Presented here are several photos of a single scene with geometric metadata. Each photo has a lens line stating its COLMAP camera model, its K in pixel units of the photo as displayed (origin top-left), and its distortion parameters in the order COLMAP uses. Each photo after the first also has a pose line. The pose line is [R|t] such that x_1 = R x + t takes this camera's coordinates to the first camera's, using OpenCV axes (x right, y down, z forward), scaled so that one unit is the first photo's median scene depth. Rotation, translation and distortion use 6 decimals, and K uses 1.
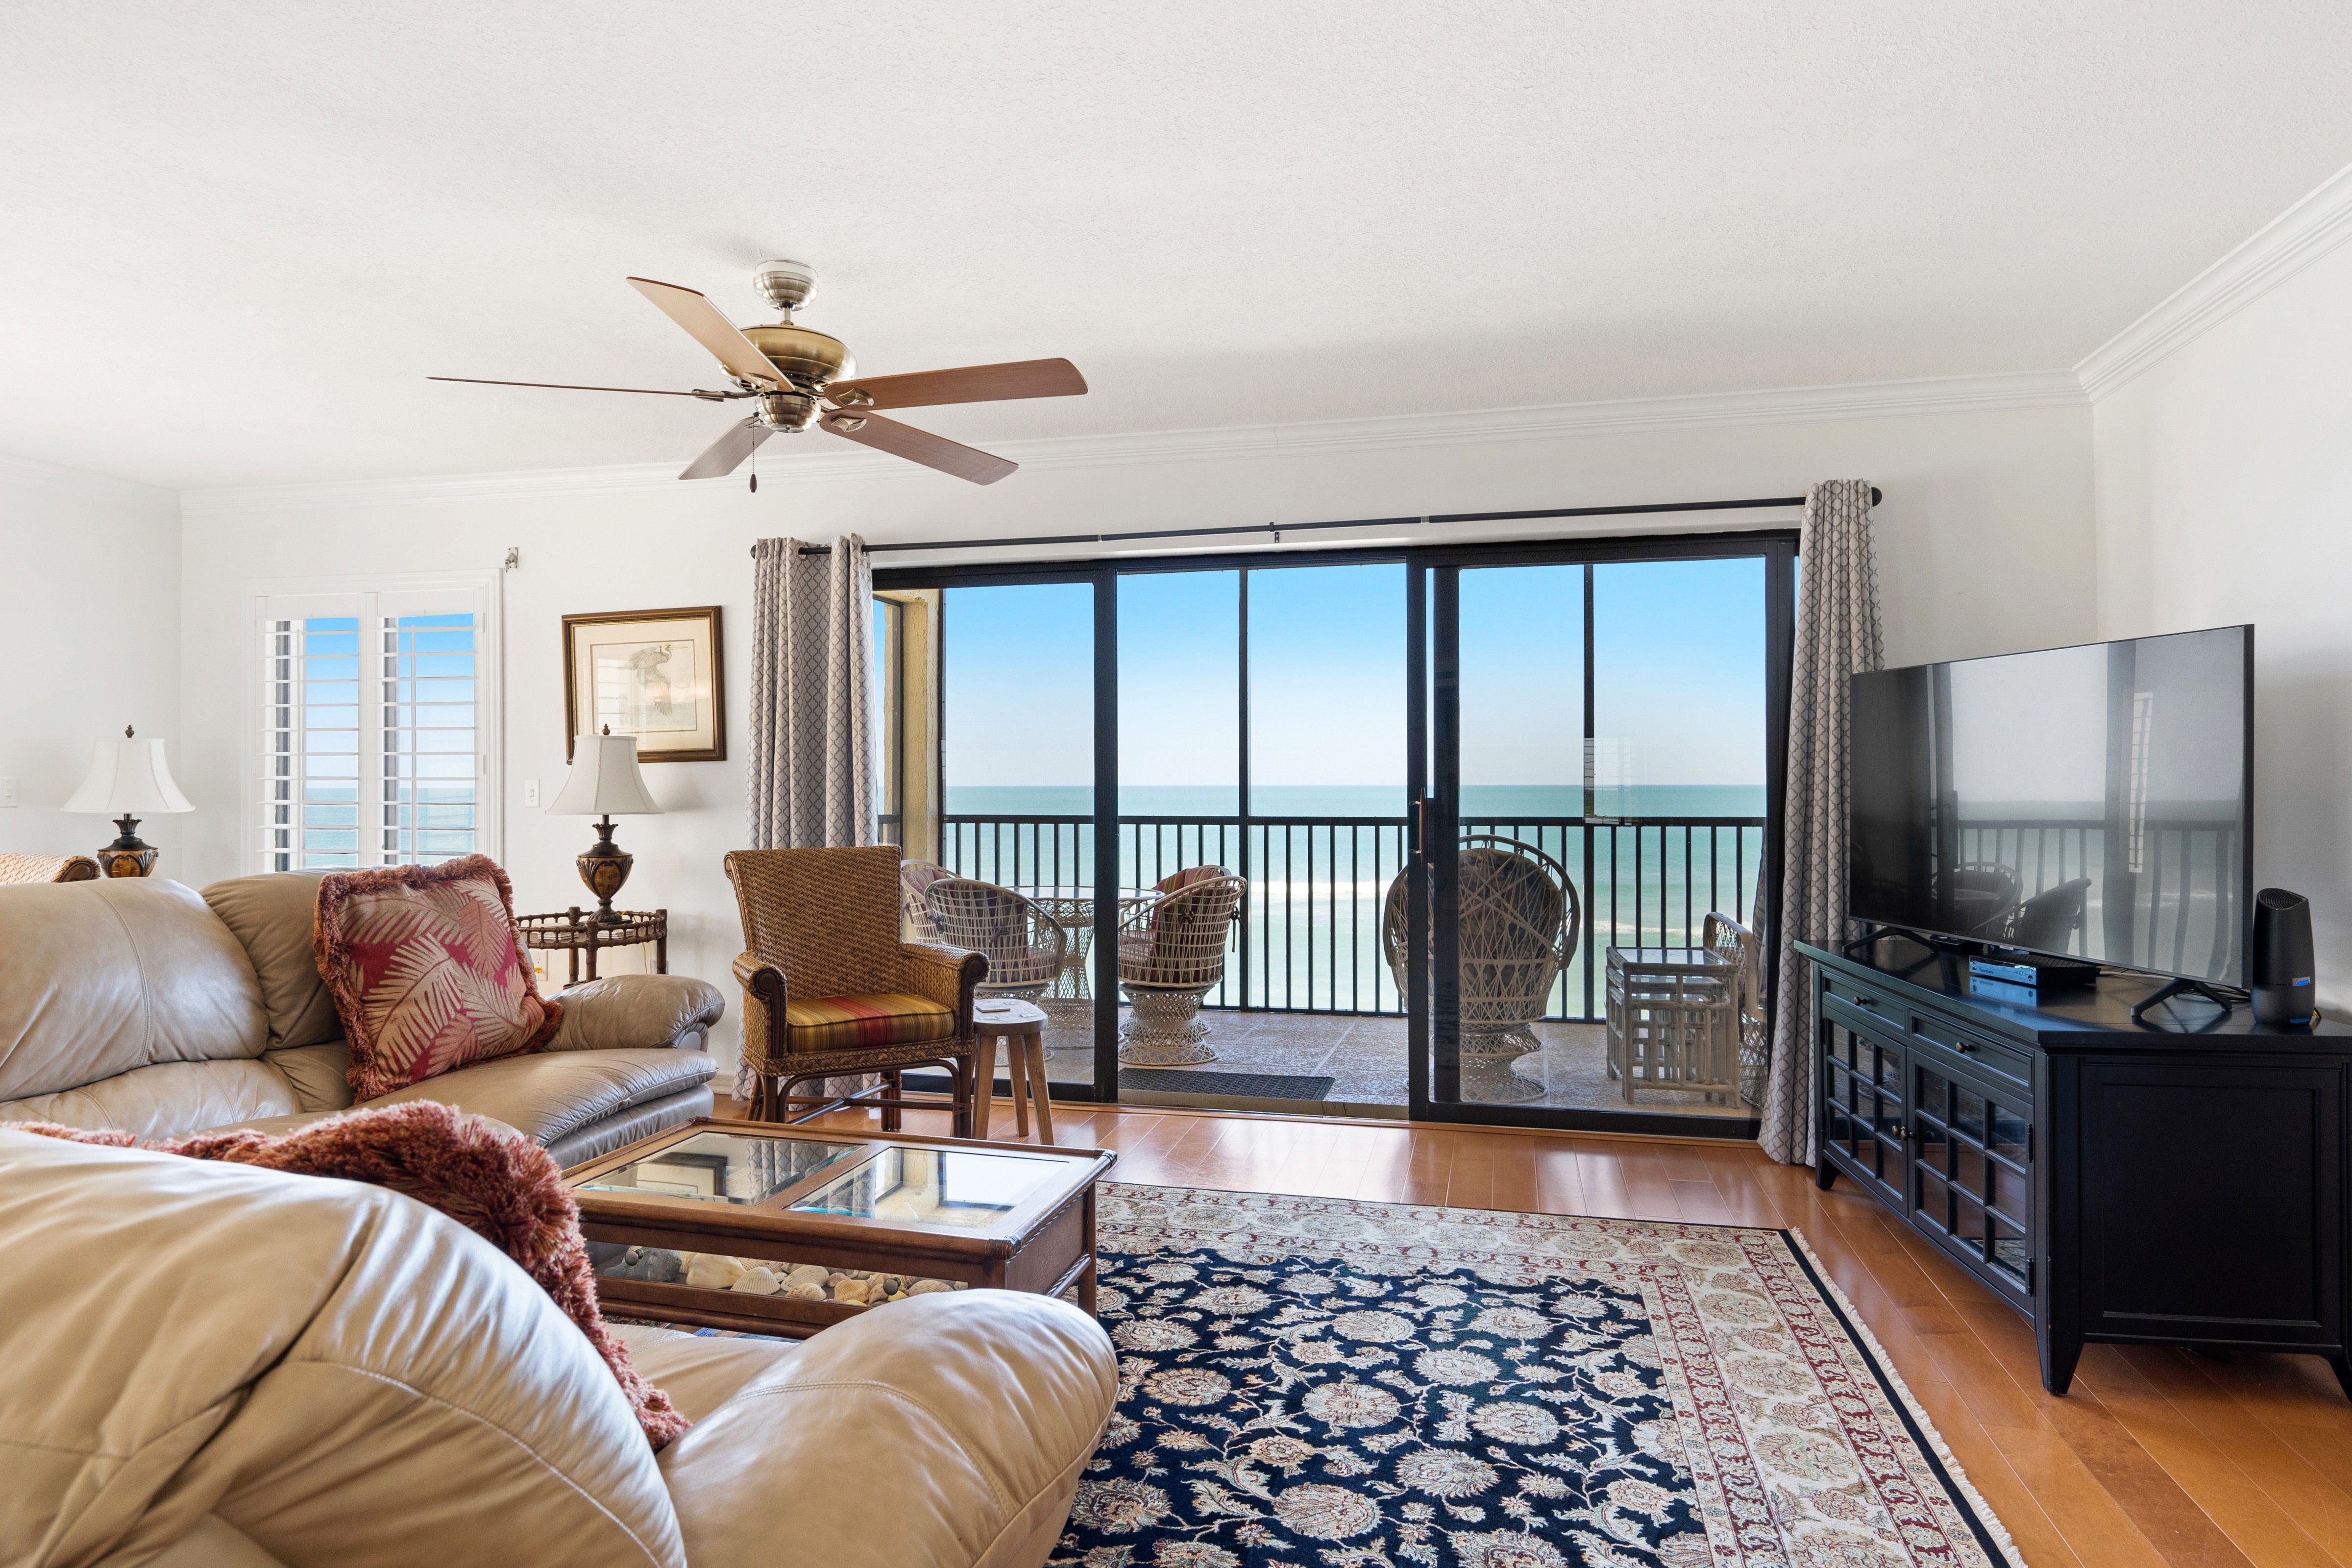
lens RADIAL K [[1293.9, 0, 1161.9], [0, 1293.9, 783.8], [0, 0, 1]] dist [0.002879, 0.000859]
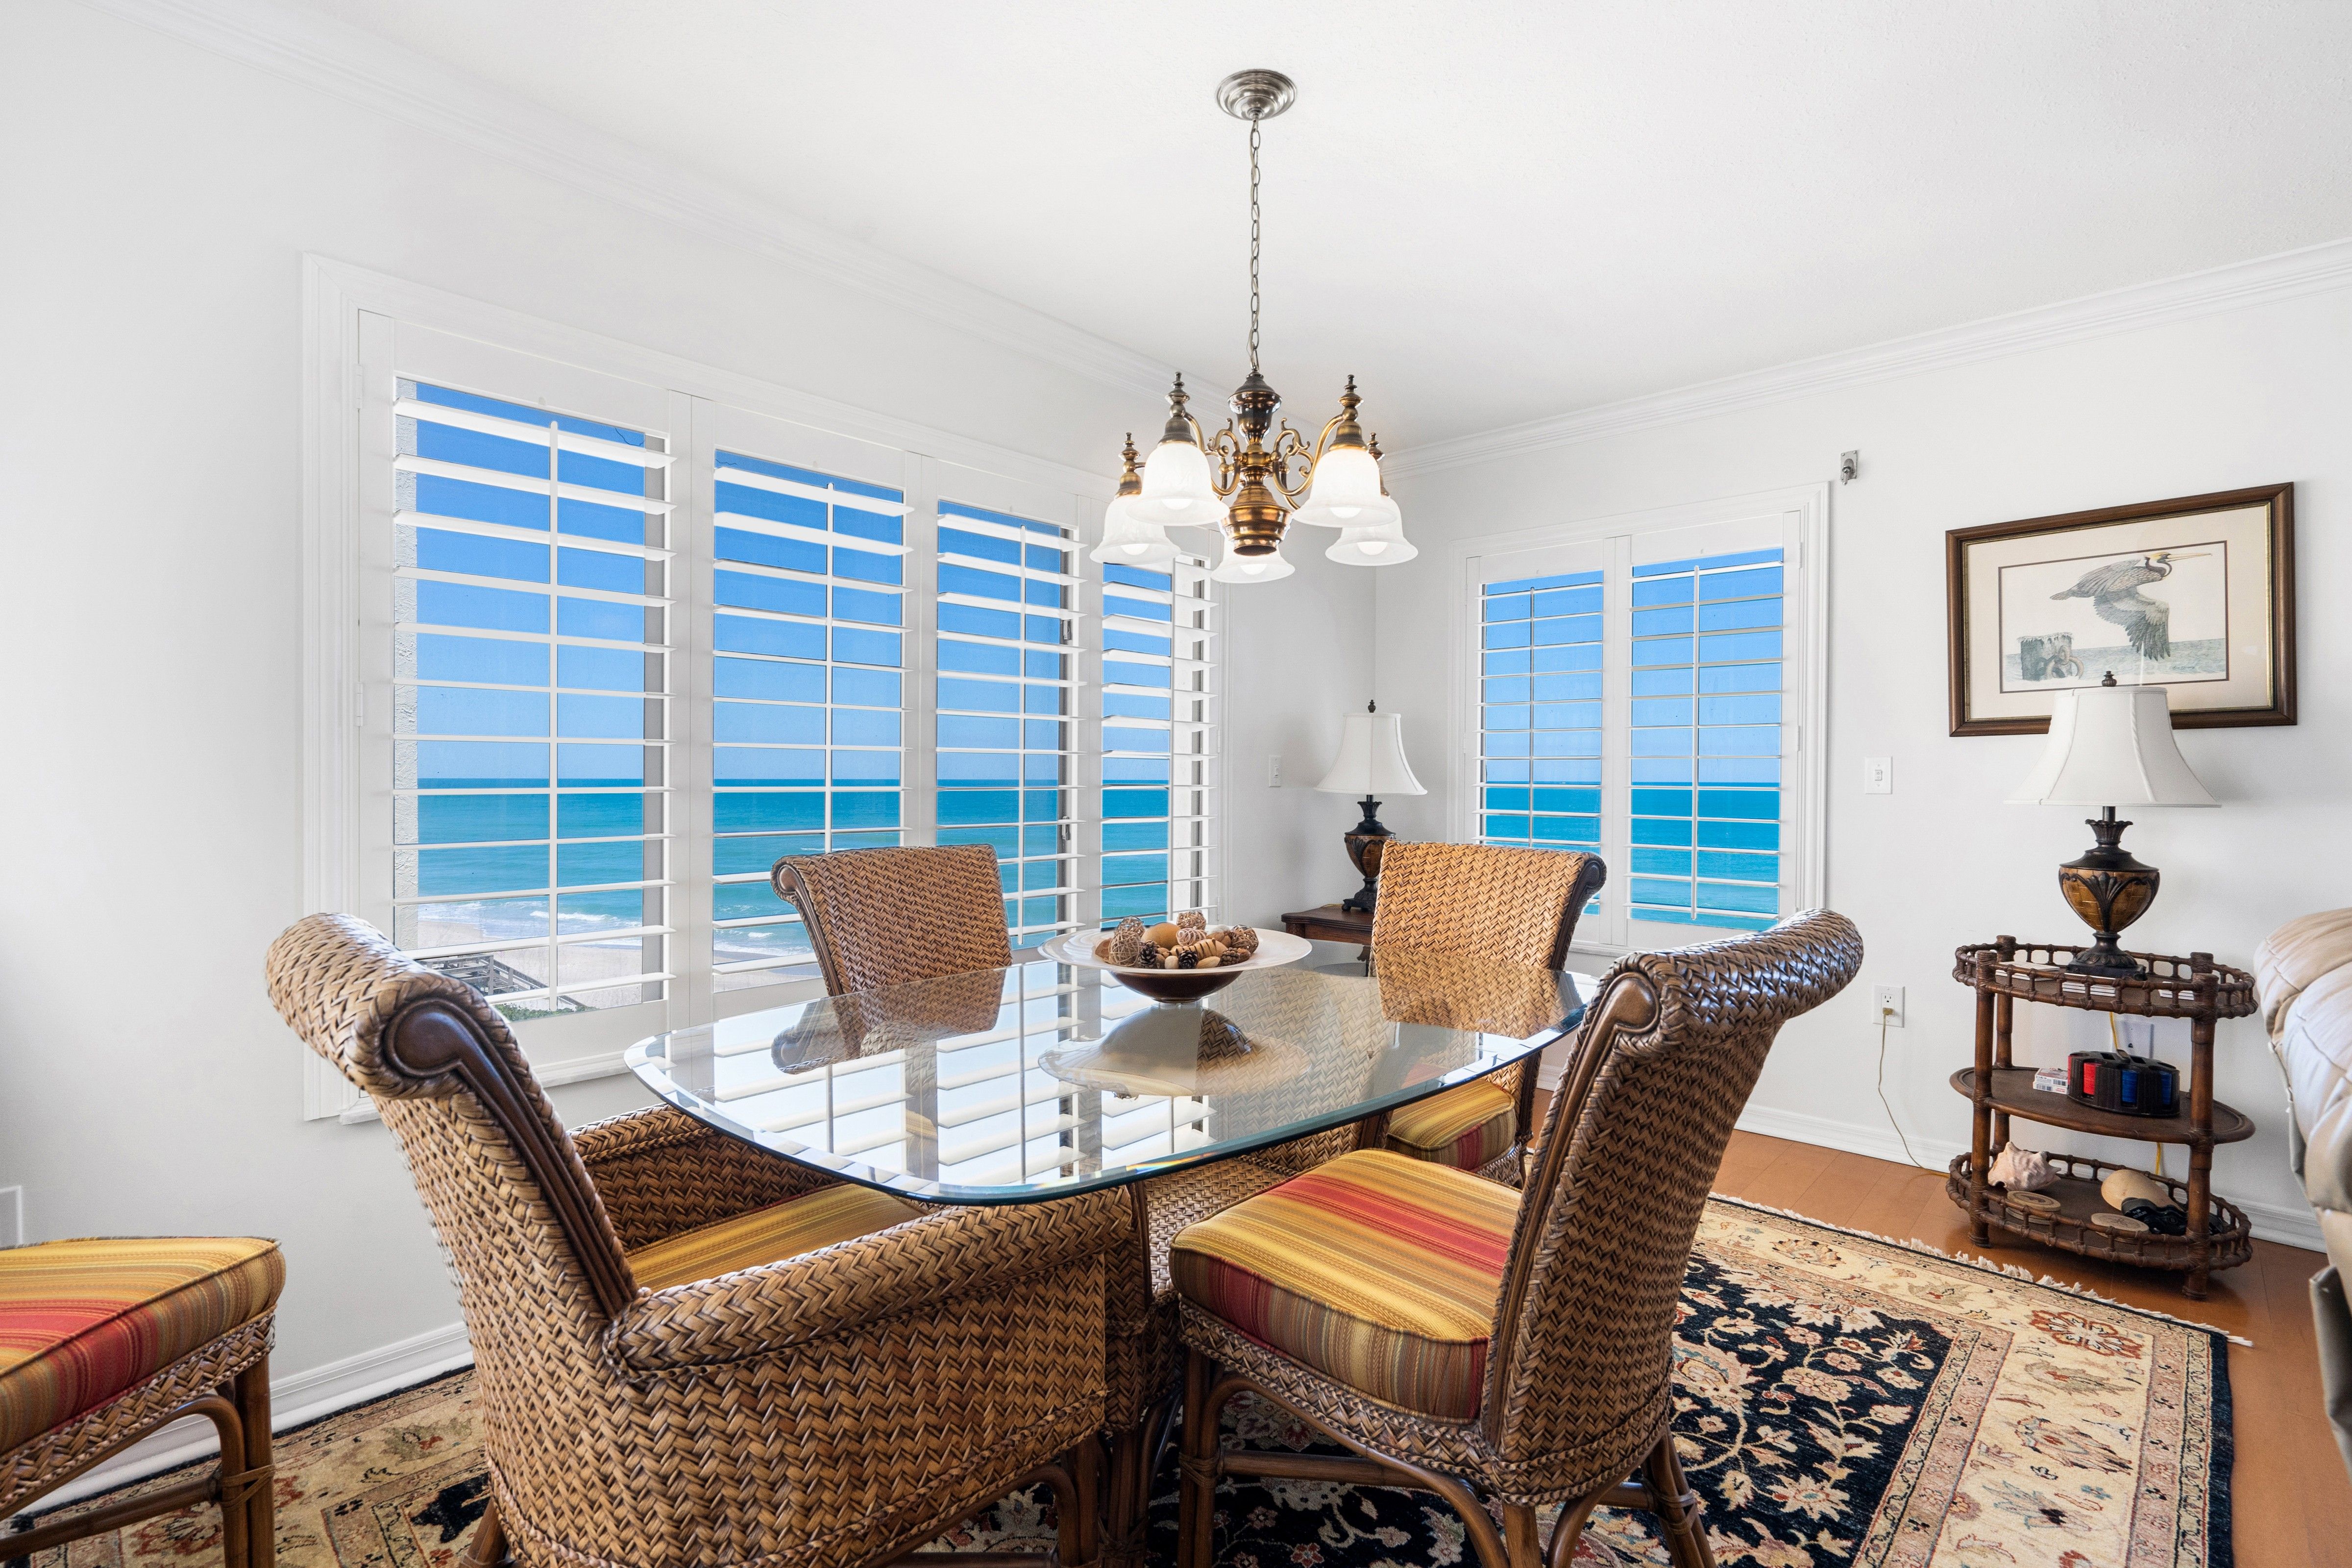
lens RADIAL K [[1093.4, 0, 1153.6], [0, 1093.4, 775.7], [0, 0, 1]] dist [-0.000101, 0.000701]
pose [[0.869579, 0.005418, -0.493764, -0.578280], [-0.007807, 0.999966, -0.002776, 0.013144], [0.493732, 0.006269, 0.869592, 0.260371]]
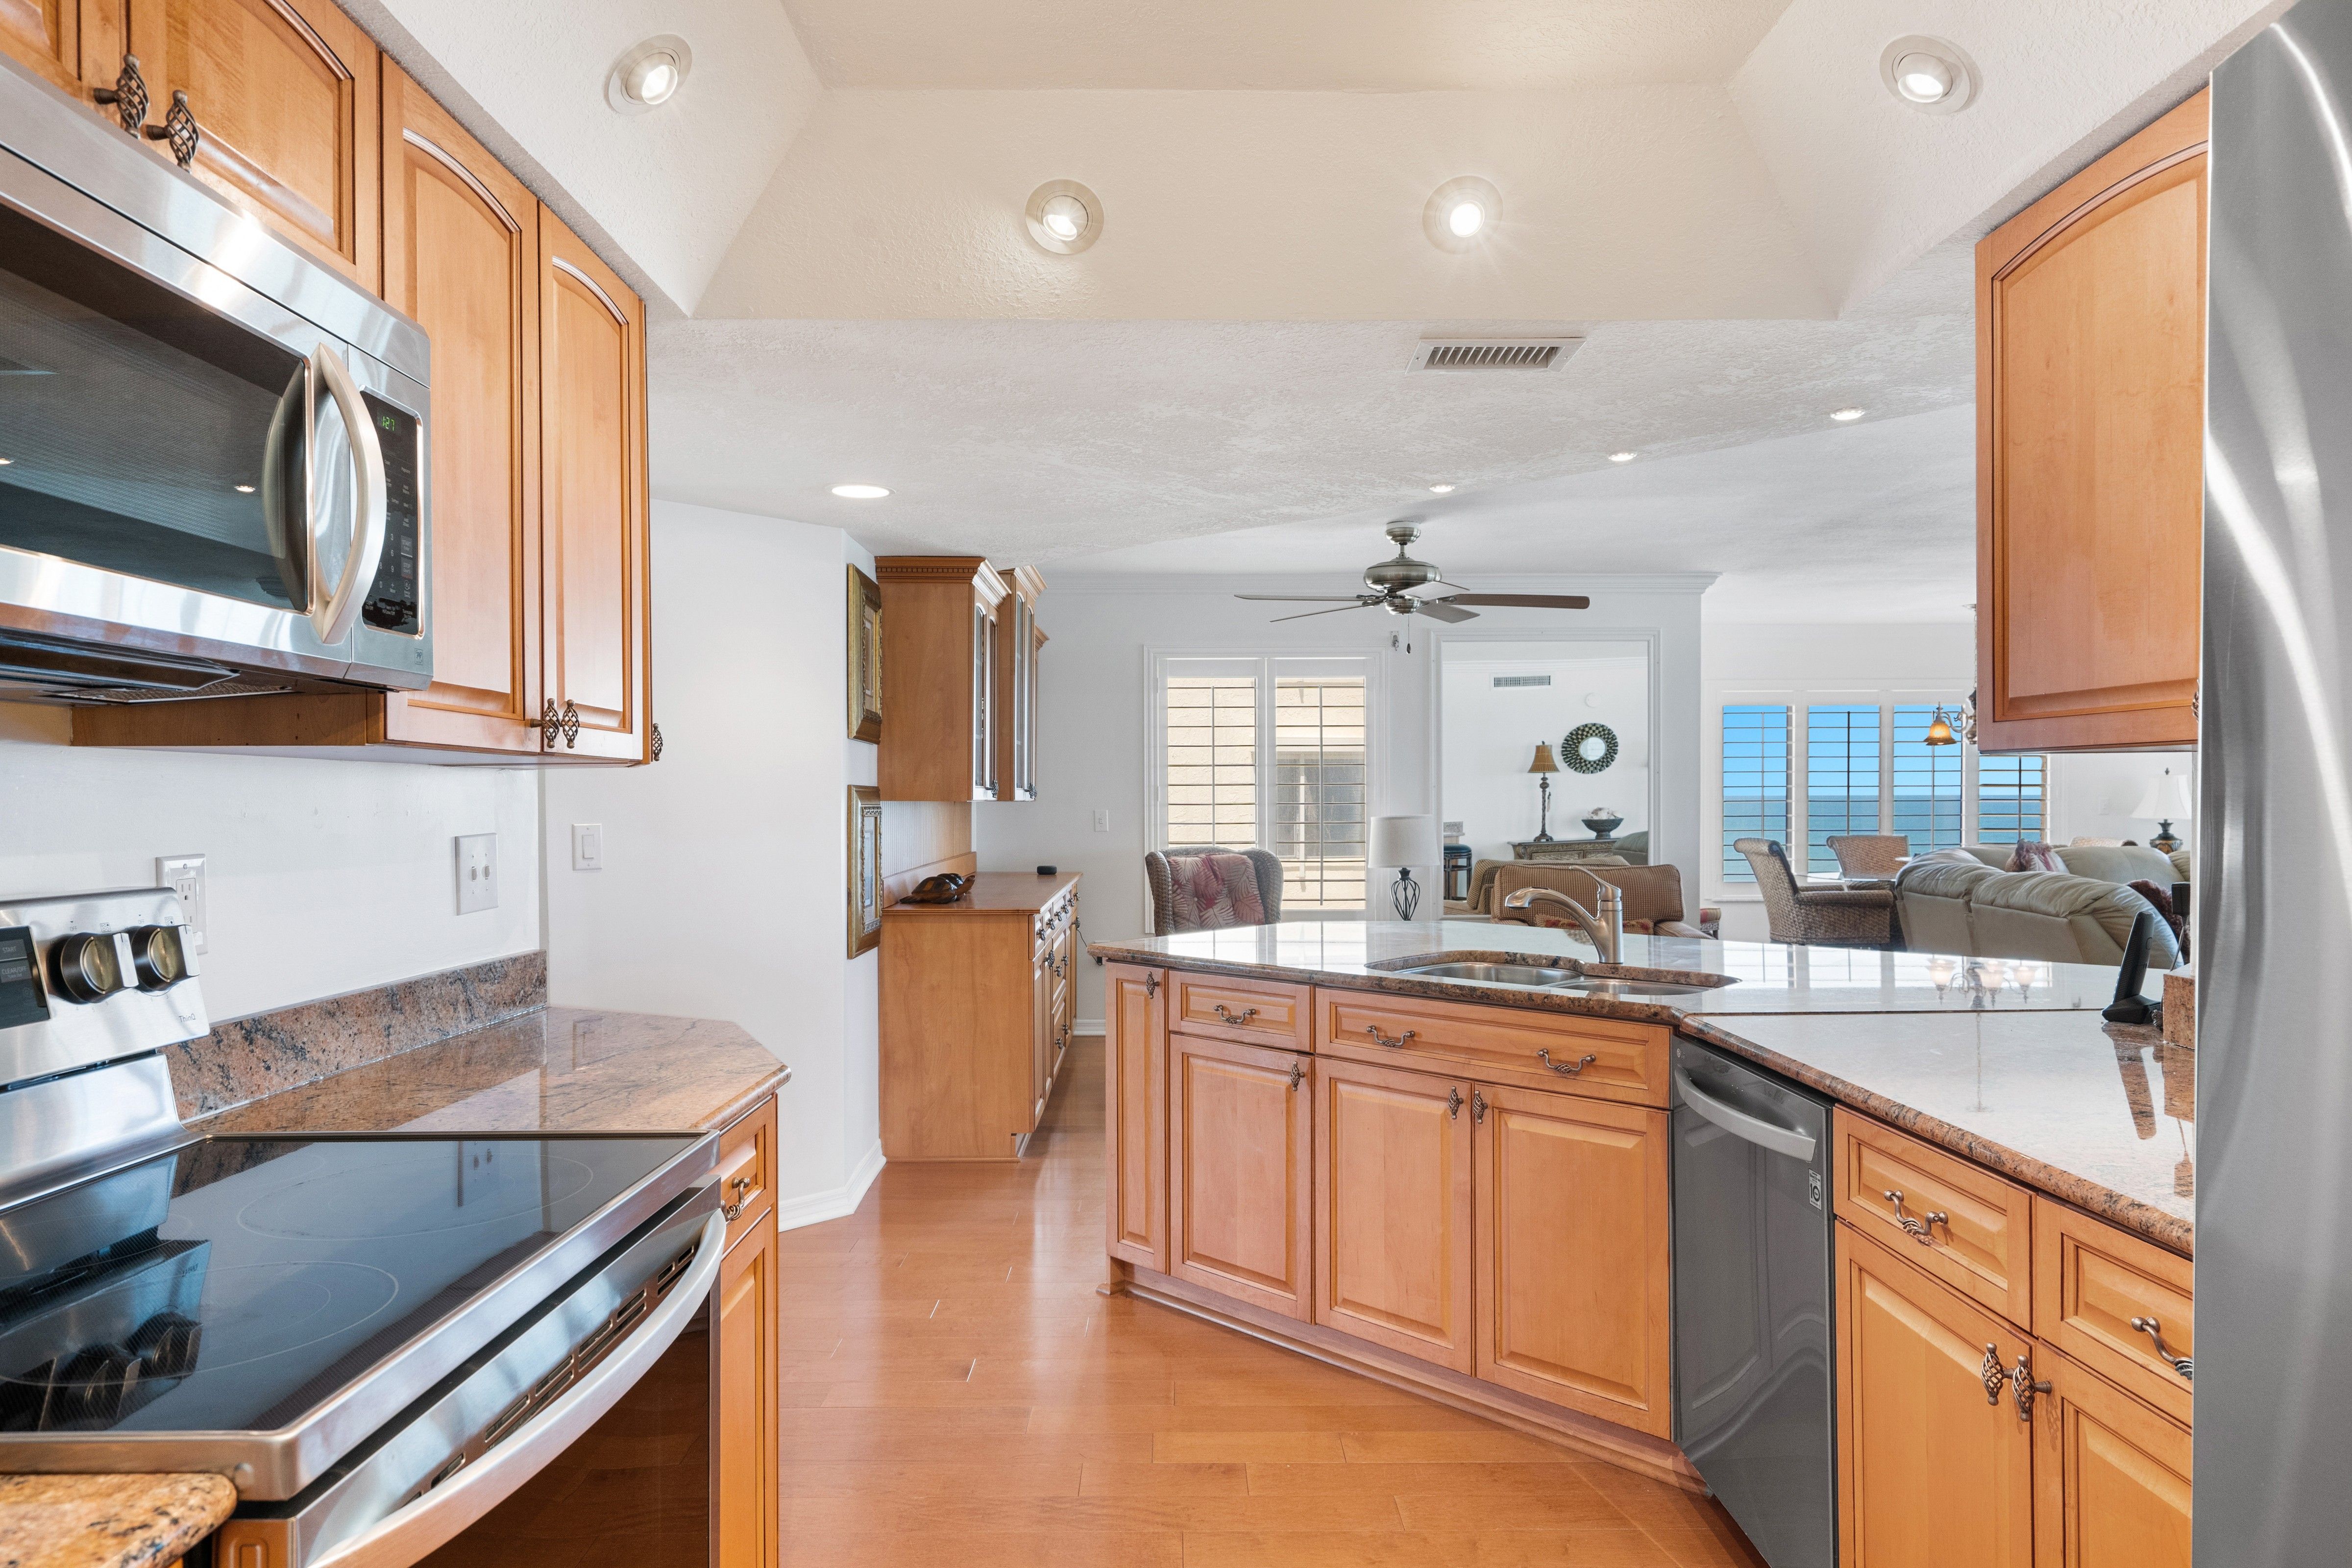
lens RADIAL K [[1426.3, 0, 1176.4], [0, 1426.3, 793.3], [0, 0, 1]] dist [0.000531, 0.000085]
pose [[0.258228, -0.002771, -0.966080, 0.815141], [0.000533, 0.999996, -0.002726, -0.010042], [0.966084, 0.000189, 0.258229, -0.898184]]
